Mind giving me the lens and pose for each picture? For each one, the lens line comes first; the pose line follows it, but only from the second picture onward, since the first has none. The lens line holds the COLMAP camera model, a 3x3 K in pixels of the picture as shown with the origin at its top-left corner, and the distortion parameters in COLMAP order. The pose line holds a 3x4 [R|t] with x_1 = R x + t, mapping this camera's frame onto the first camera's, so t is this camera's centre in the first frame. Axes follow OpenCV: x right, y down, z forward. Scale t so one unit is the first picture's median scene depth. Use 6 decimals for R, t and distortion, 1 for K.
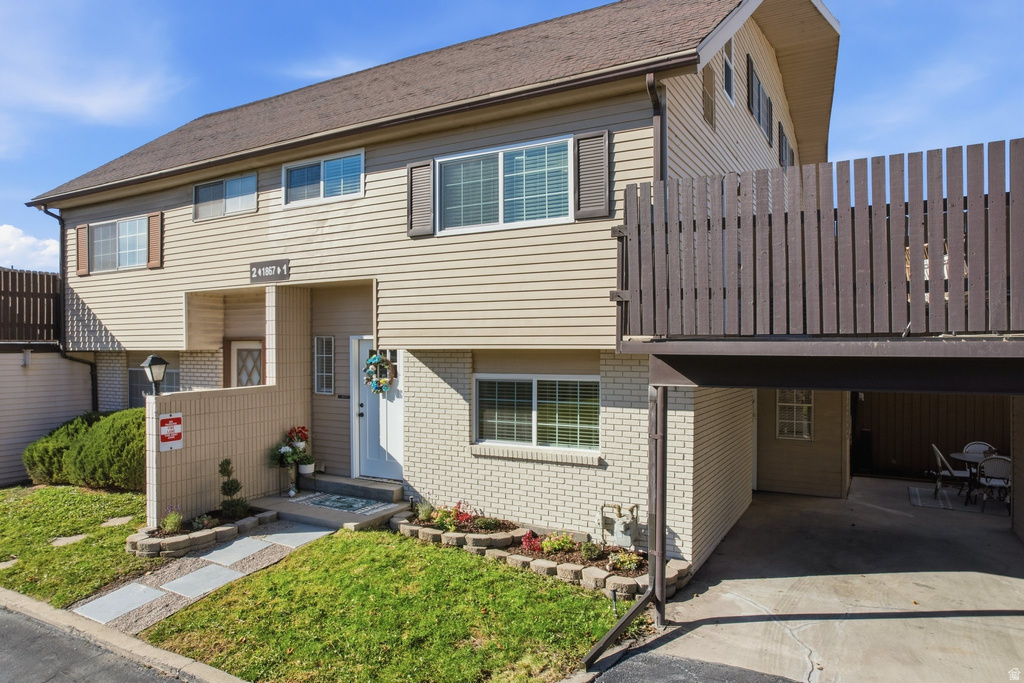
lens RADIAL K [[656.4, 0, 515.1], [0, 656.4, 341.7], [0, 0, 1]] dist [-0.049966, 0.041198]
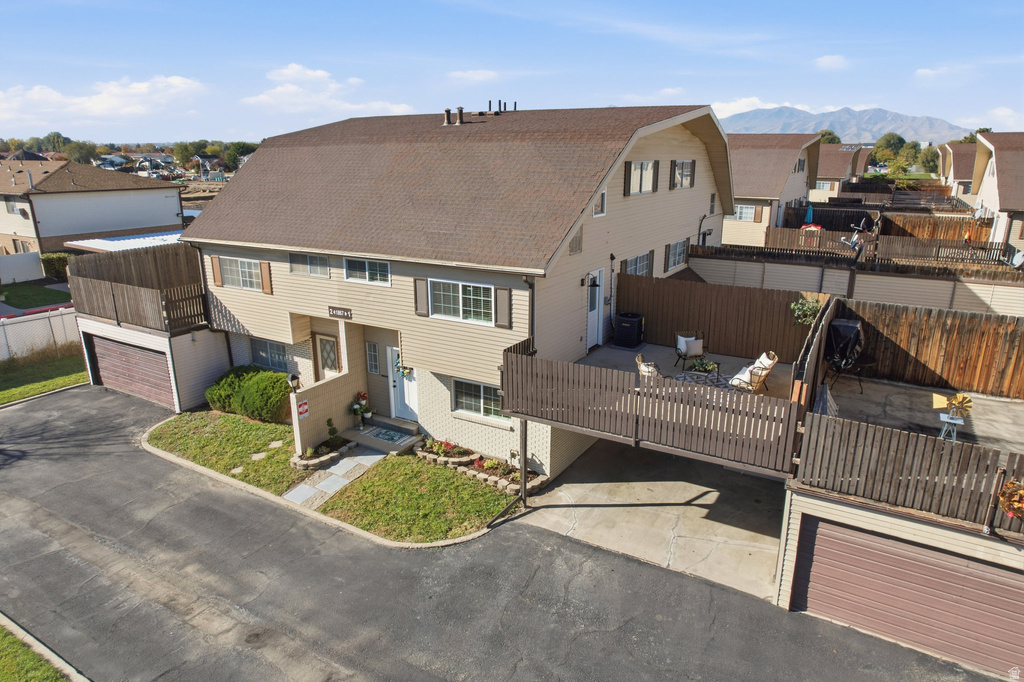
lens RADIAL K [[656.4, 0, 515.1], [0, 656.4, 339.7], [0, 0, 1]] dist [-0.049966, 0.041198]
pose [[0.999635, 0.006138, -0.026328, 0.188151], [0.001474, 0.960056, 0.279804, -0.649544], [0.026994, -0.279741, 0.959696, -0.896108]]
